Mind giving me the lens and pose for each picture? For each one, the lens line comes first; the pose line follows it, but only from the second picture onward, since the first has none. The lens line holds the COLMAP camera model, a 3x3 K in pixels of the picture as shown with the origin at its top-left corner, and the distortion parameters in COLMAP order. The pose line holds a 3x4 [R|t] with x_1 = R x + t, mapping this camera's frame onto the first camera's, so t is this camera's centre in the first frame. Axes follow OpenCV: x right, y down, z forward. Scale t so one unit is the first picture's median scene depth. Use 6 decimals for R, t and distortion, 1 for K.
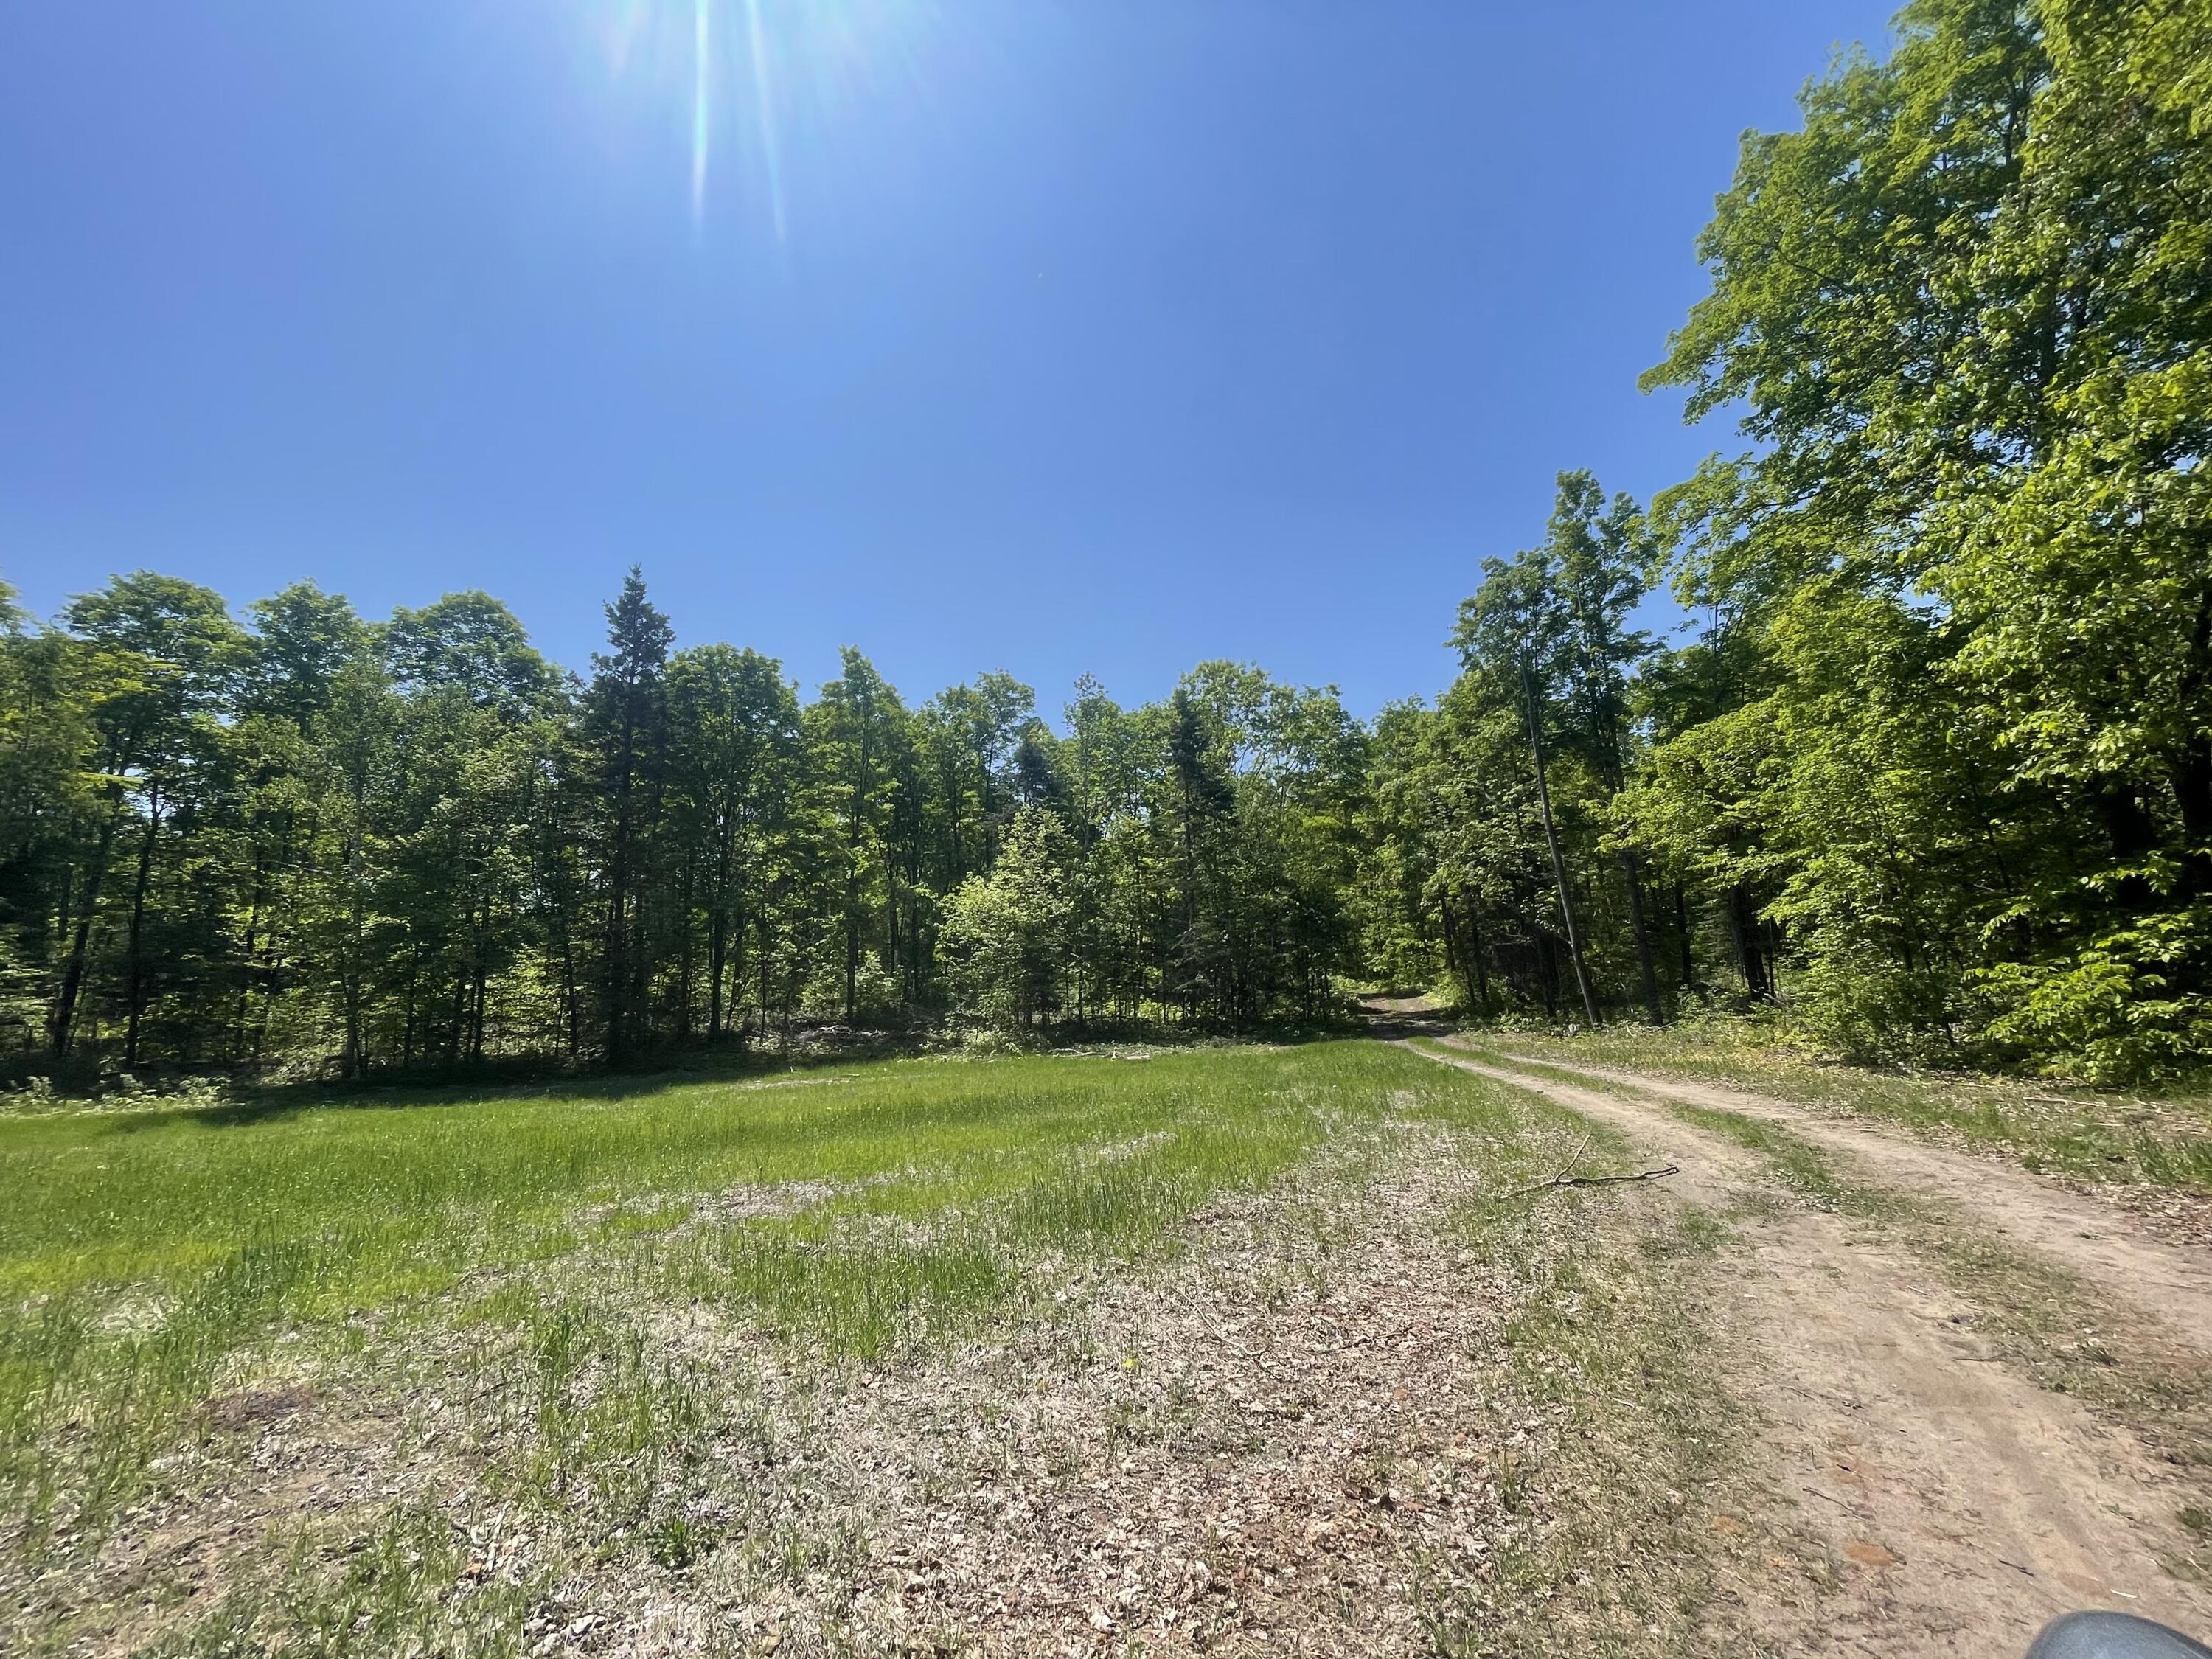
lens RADIAL K [[892.9, 0, 1103.2], [0, 892.9, 822.0], [0, 0, 1]] dist [-0.006672, 0.000251]
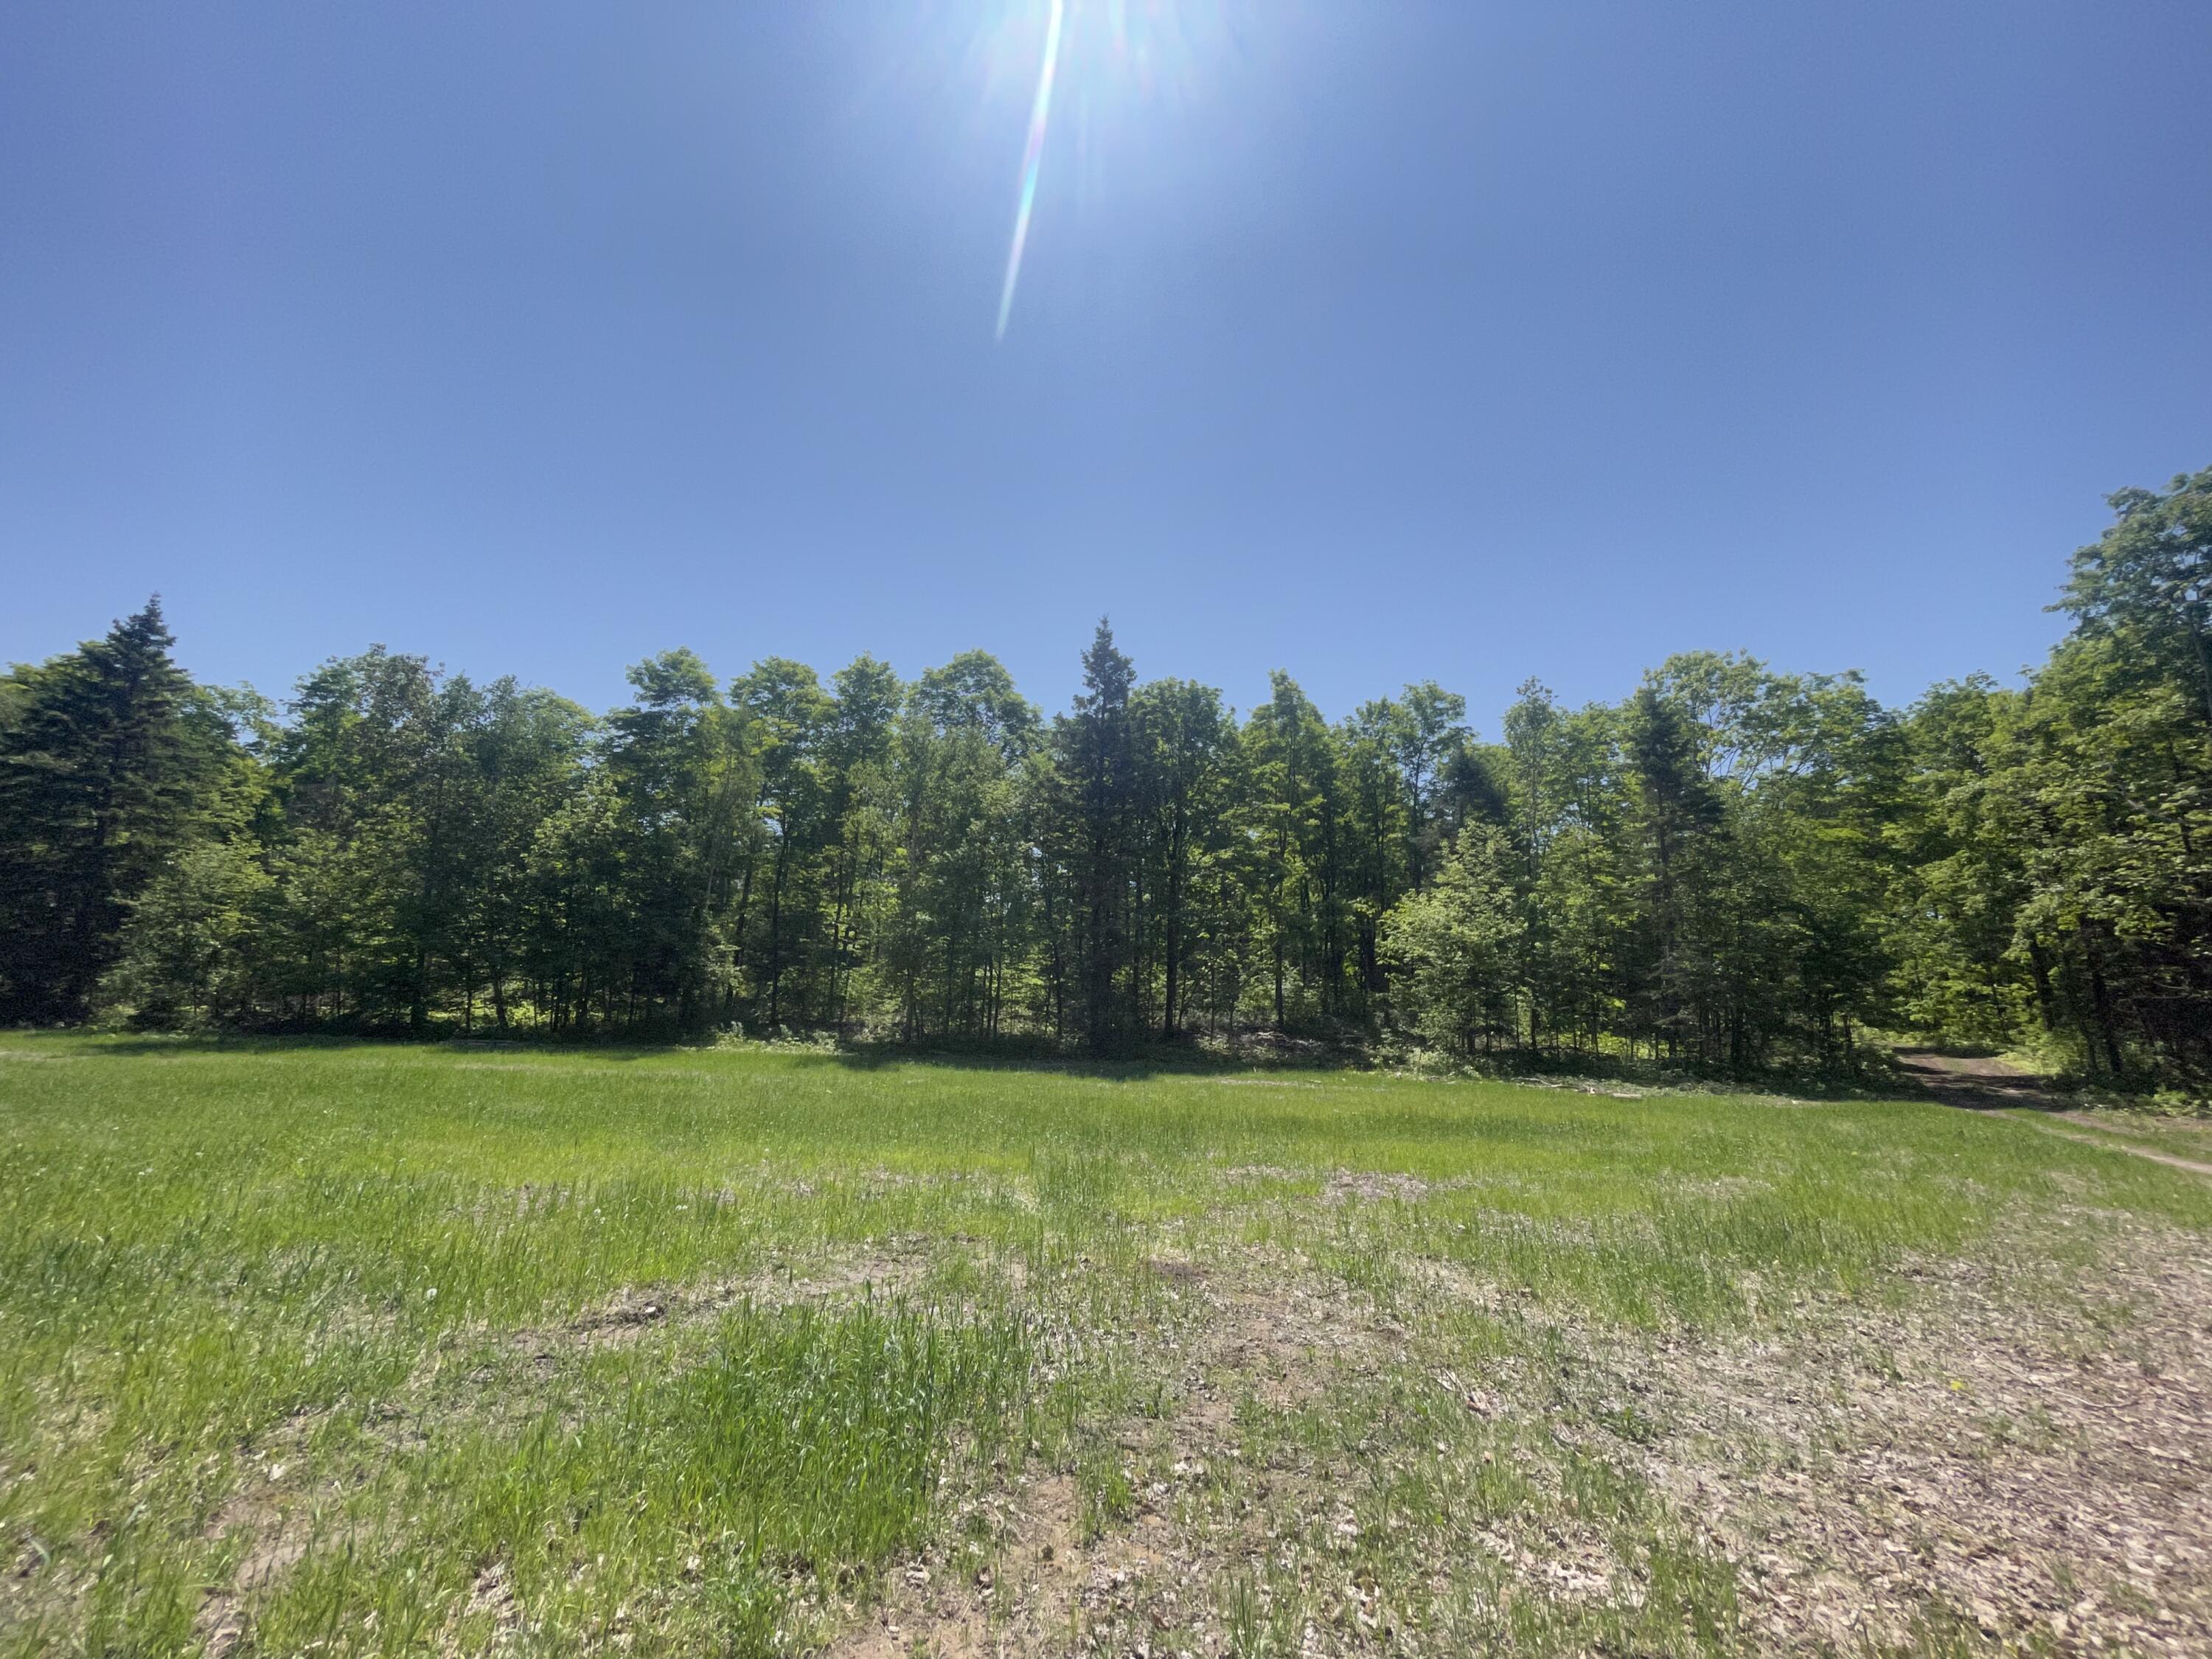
lens RADIAL K [[892.9, 0, 1103.2], [0, 892.9, 822.0], [0, 0, 1]] dist [-0.006672, 0.000251]
pose [[0.911062, -0.010639, -0.412131, -0.049812], [0.005704, 0.999897, -0.013201, -0.006815], [0.412229, 0.009676, 0.911029, -0.043847]]
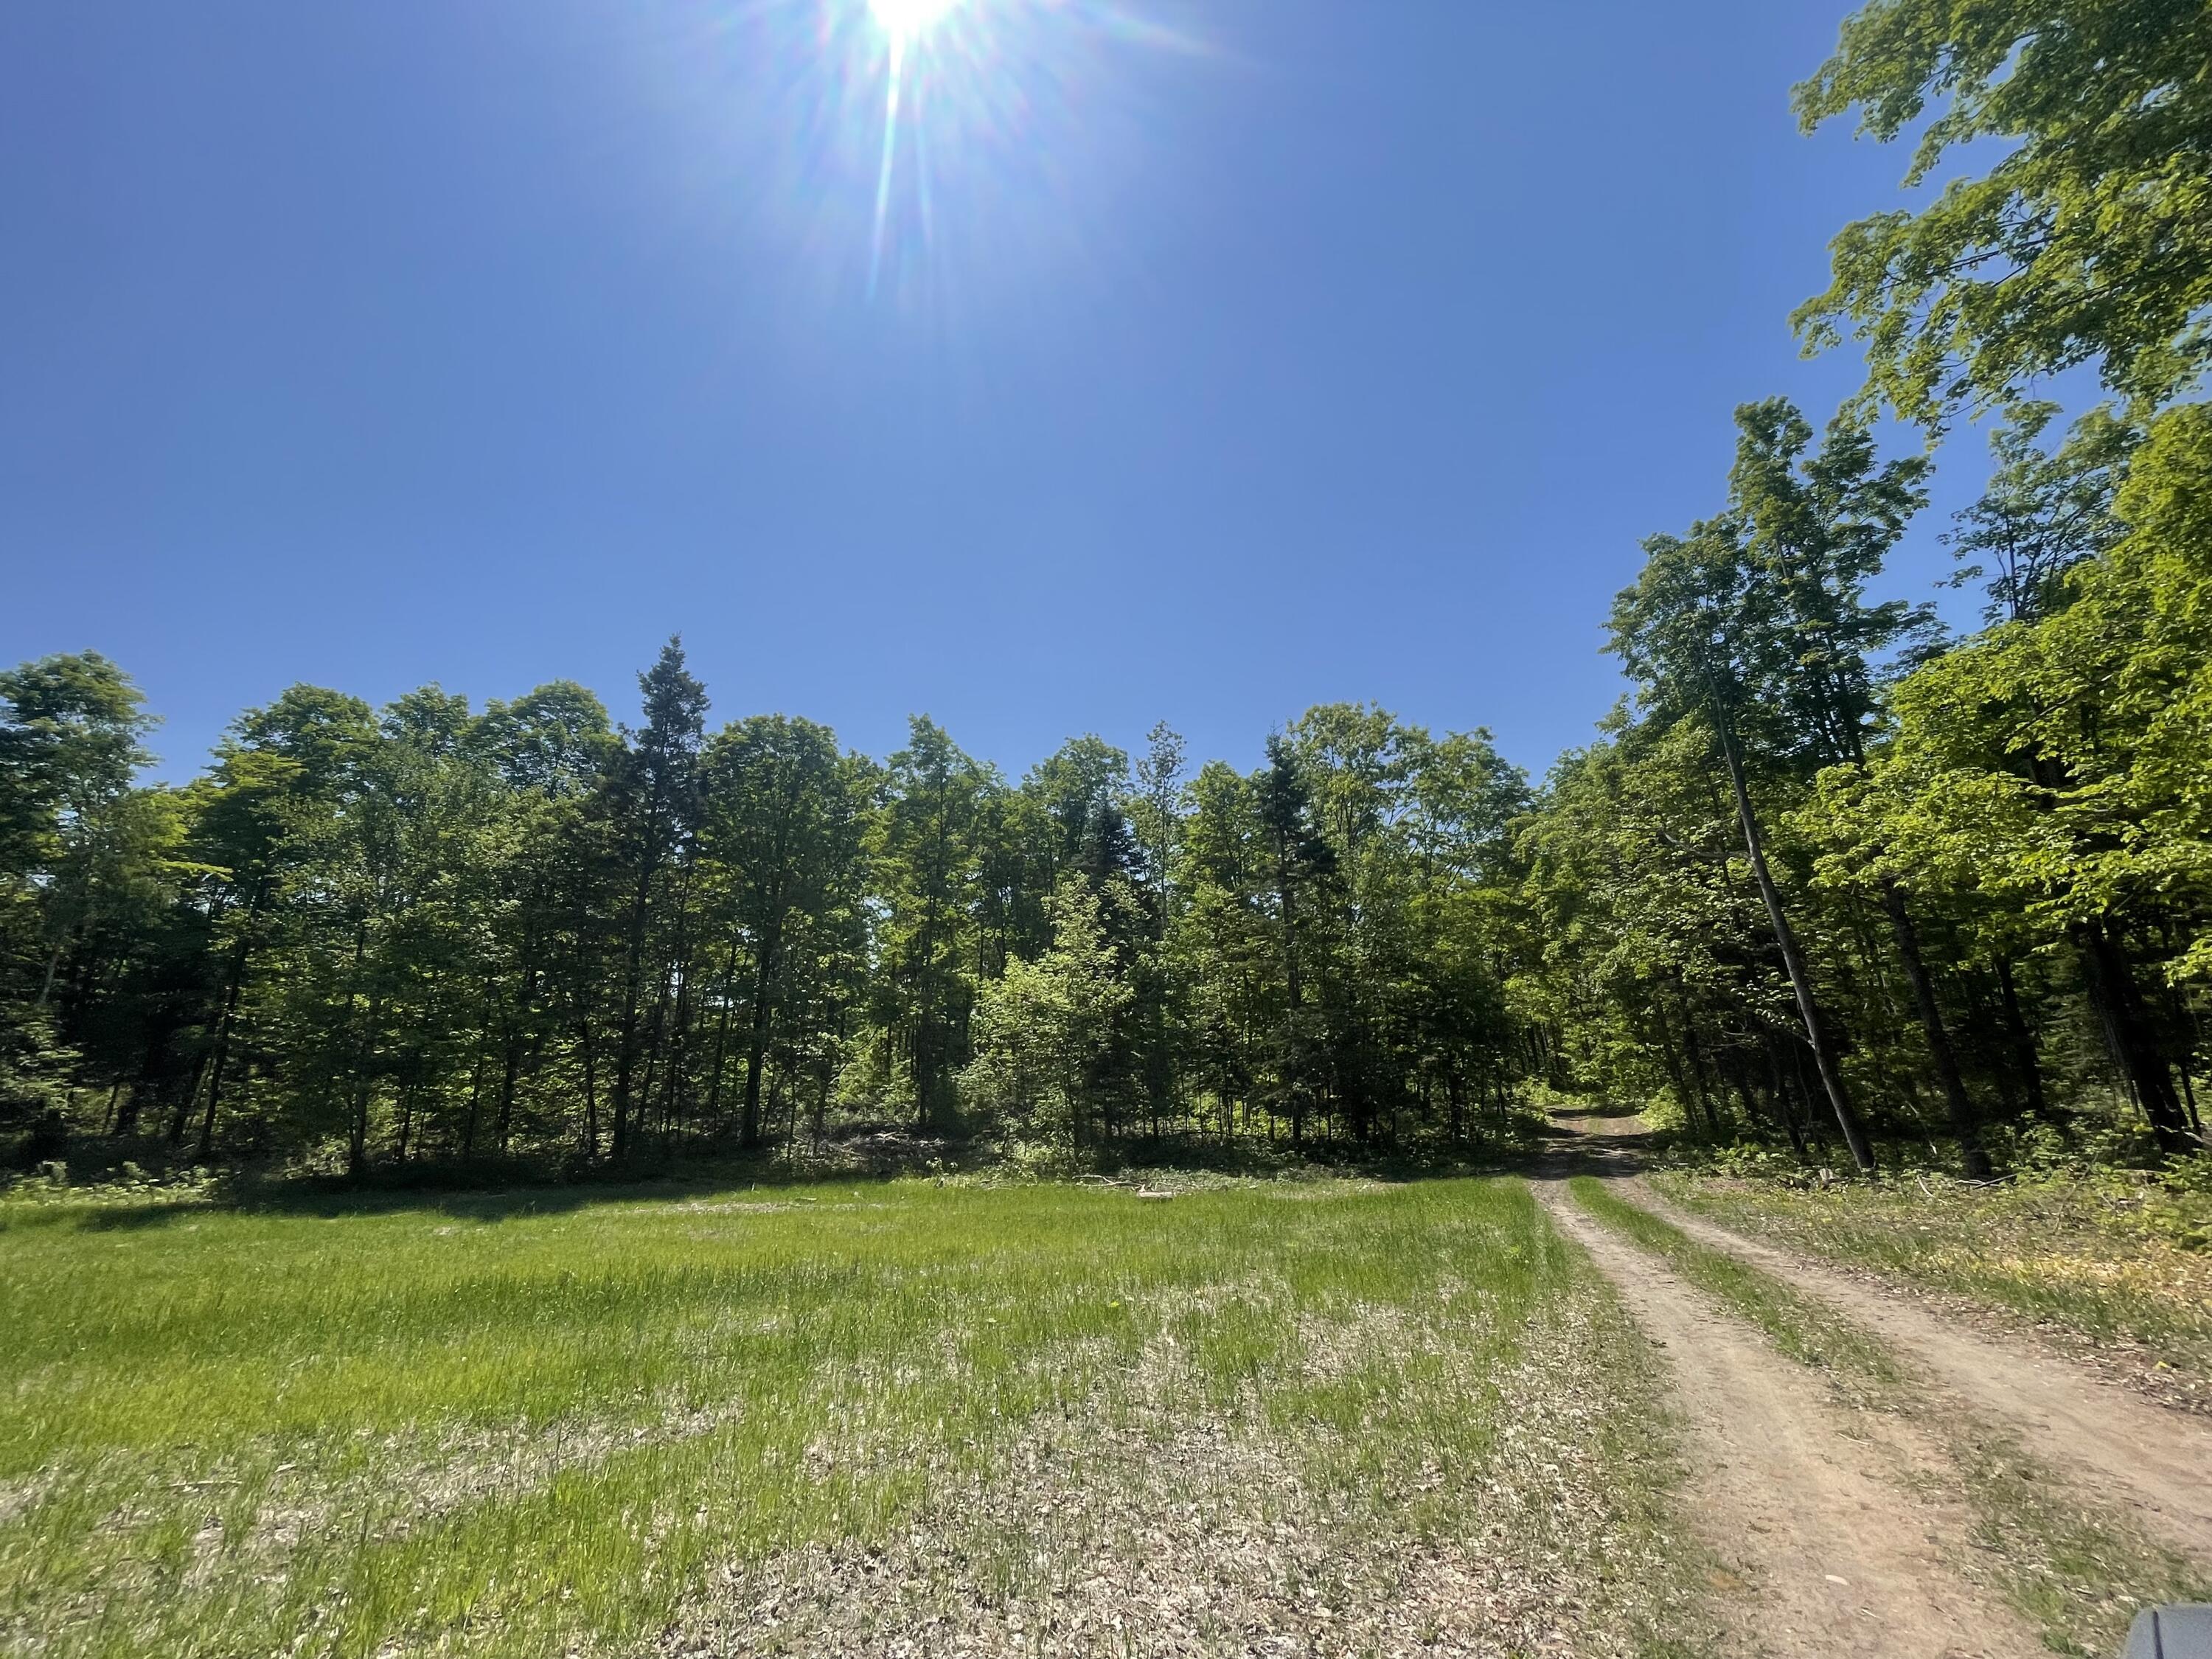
lens RADIAL K [[896.9, 0, 1103.8], [0, 896.9, 822.5], [0, 0, 1]] dist [-0.007862, 0.004331]
pose [[0.976949, -0.039898, -0.209710, 0.114569], [0.016902, 0.993752, -0.110324, 0.027007], [0.212801, 0.104237, 0.971520, 0.162736]]
